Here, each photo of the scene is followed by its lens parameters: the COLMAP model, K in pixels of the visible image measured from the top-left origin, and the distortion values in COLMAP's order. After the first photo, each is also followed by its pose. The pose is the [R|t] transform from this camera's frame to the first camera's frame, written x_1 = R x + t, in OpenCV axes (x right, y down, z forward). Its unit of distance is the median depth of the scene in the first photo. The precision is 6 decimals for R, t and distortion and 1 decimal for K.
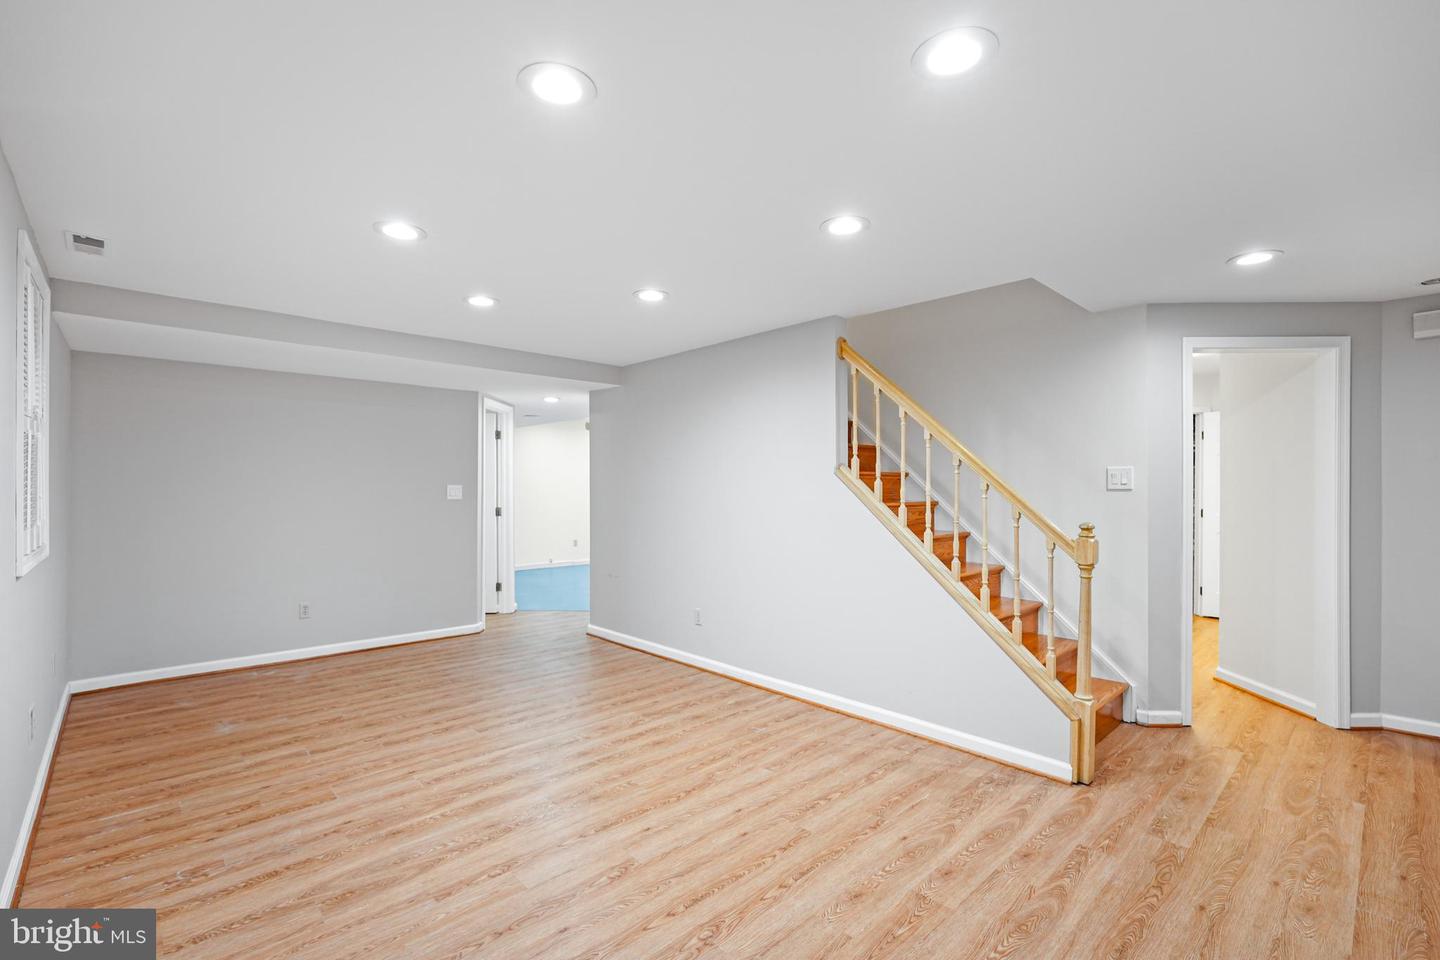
lens RADIAL K [[640.3, 0, 714.5], [0, 640.3, 474.6], [0, 0, 1]] dist [-0.002544, 0.000100]
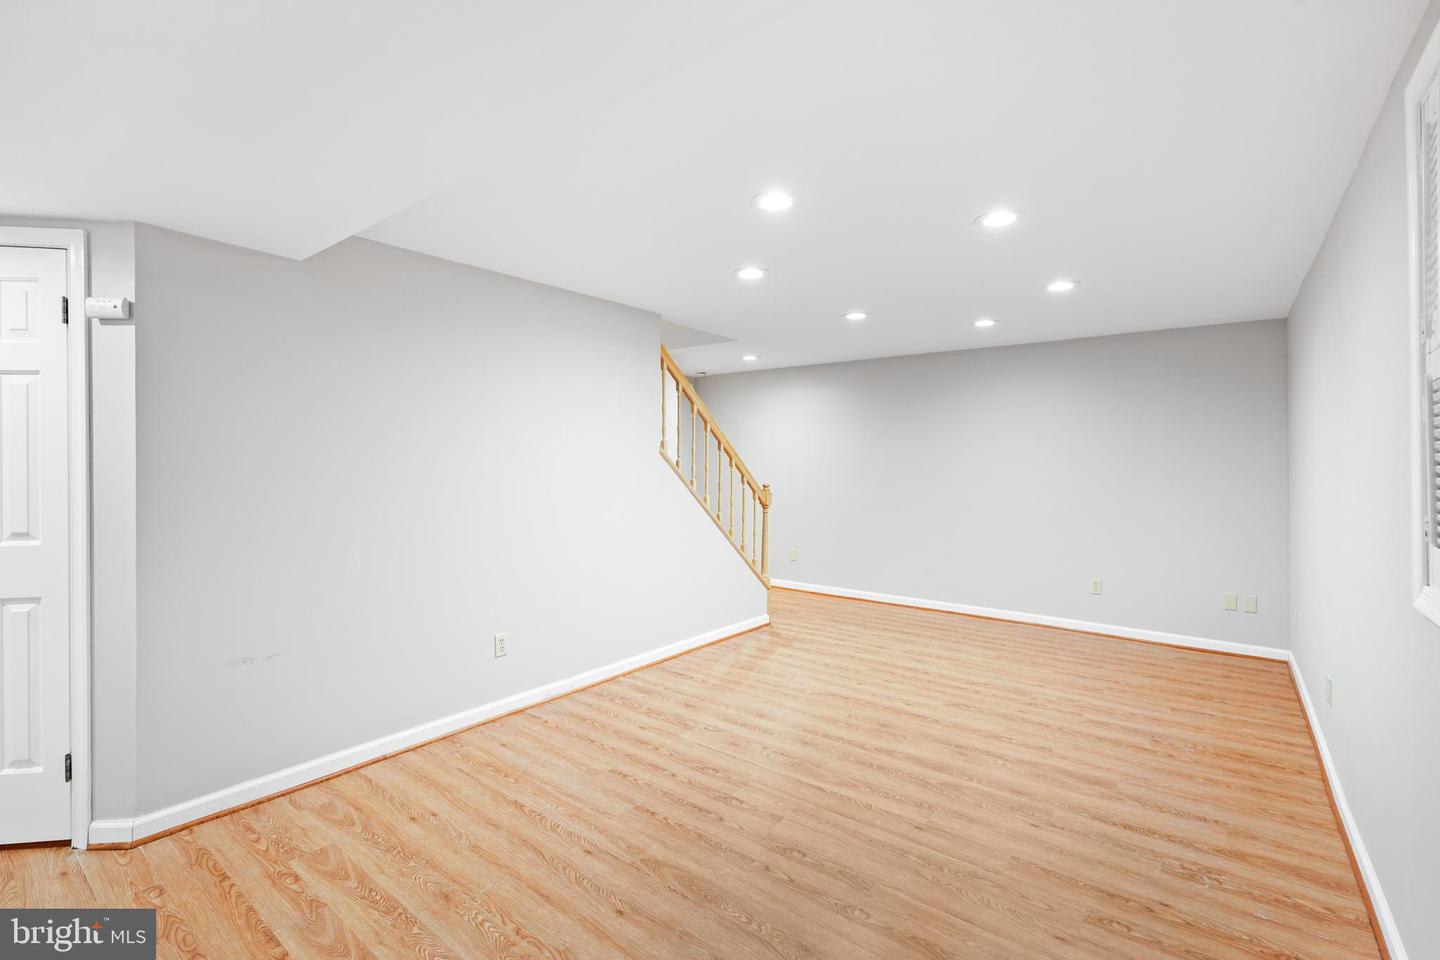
lens RADIAL K [[640.3, 0, 714.5], [0, 640.3, 474.6], [0, 0, 1]] dist [-0.002544, 0.000100]
pose [[-0.154249, -0.017158, 0.987883, -1.408952], [-0.028611, 0.999507, 0.012892, 0.023588], [-0.987618, -0.026276, -0.154663, 1.607183]]
